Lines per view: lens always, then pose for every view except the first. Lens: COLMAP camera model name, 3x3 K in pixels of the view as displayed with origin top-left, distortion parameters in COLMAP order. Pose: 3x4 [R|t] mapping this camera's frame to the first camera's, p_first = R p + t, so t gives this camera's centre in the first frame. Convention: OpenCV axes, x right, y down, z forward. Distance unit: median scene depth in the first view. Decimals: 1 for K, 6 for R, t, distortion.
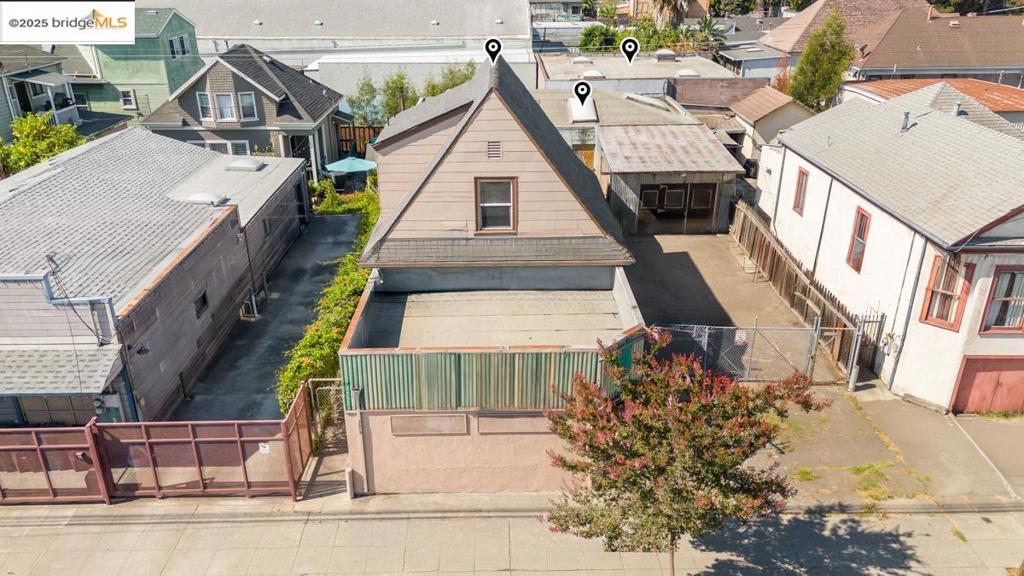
lens RADIAL K [[765.1, 0, 513.0], [0, 765.1, 292.4], [0, 0, 1]] dist [0.081116, -0.065626]
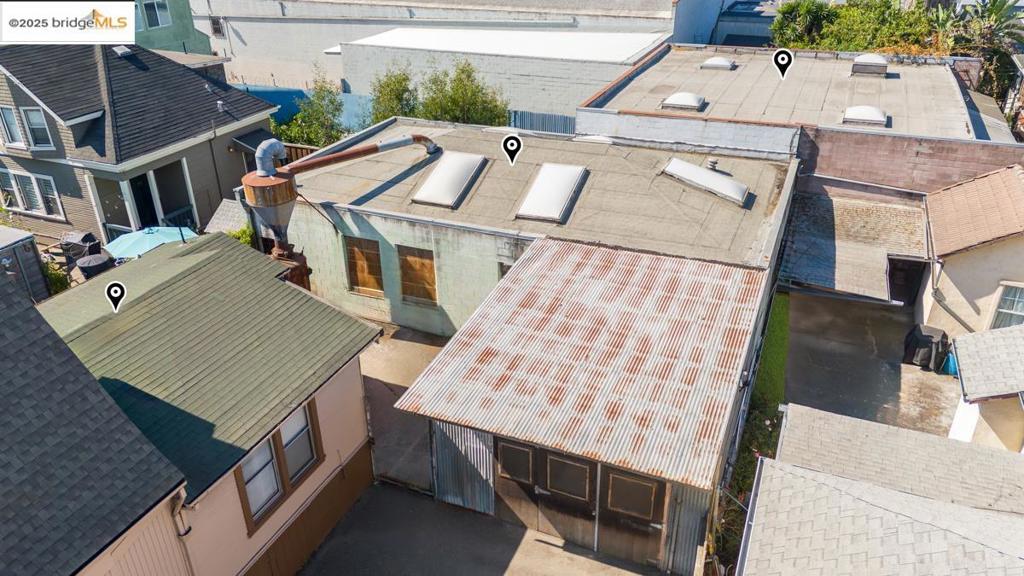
lens RADIAL K [[765.1, 0, 513.0], [0, 765.1, 292.4], [0, 0, 1]] dist [0.081116, -0.065626]
pose [[0.914705, 0.180105, -0.361769, 0.310110], [-0.154920, 0.983082, 0.097720, -0.252681], [0.373248, -0.033340, 0.927132, 0.587579]]
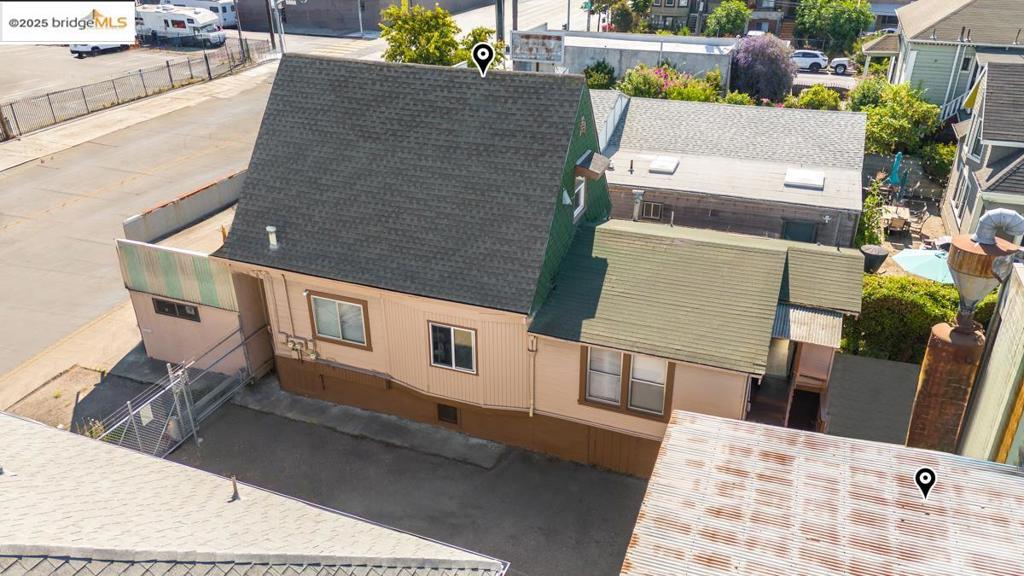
lens RADIAL K [[765.1, 0, 513.0], [0, 765.1, 292.4], [0, 0, 1]] dist [0.081116, -0.065626]
pose [[-0.378618, 0.428109, -0.820592, 0.485251], [-0.369904, 0.742720, 0.558155, -0.405397], [0.848422, 0.514868, -0.122848, 0.868001]]
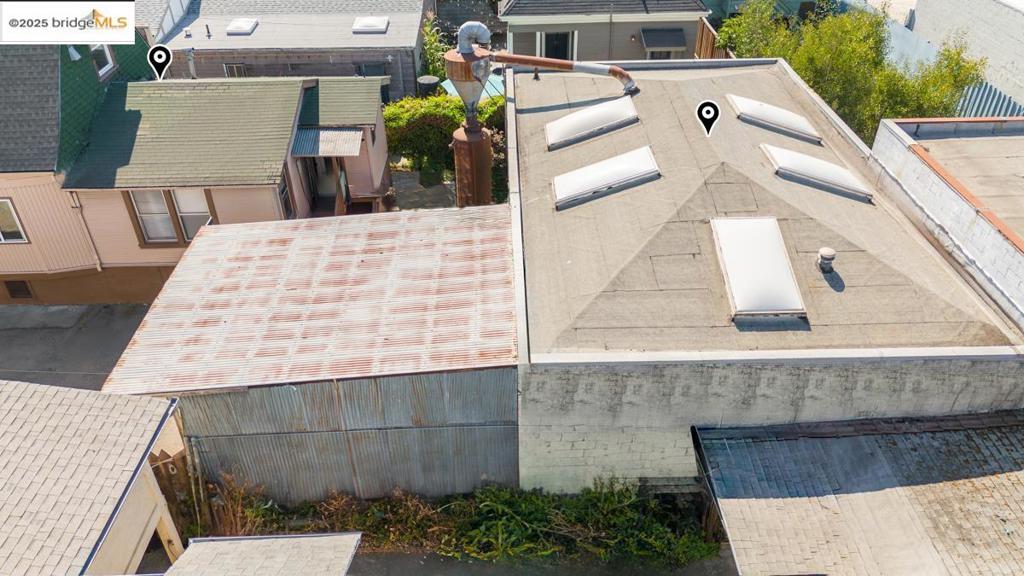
lens RADIAL K [[765.1, 0, 513.0], [0, 765.1, 292.4], [0, 0, 1]] dist [0.081116, -0.065626]
pose [[-0.002084, 0.578970, -0.815346, 0.554750], [-0.393021, 0.749262, 0.533049, -0.460782], [0.919527, 0.321559, 0.225986, 1.010389]]
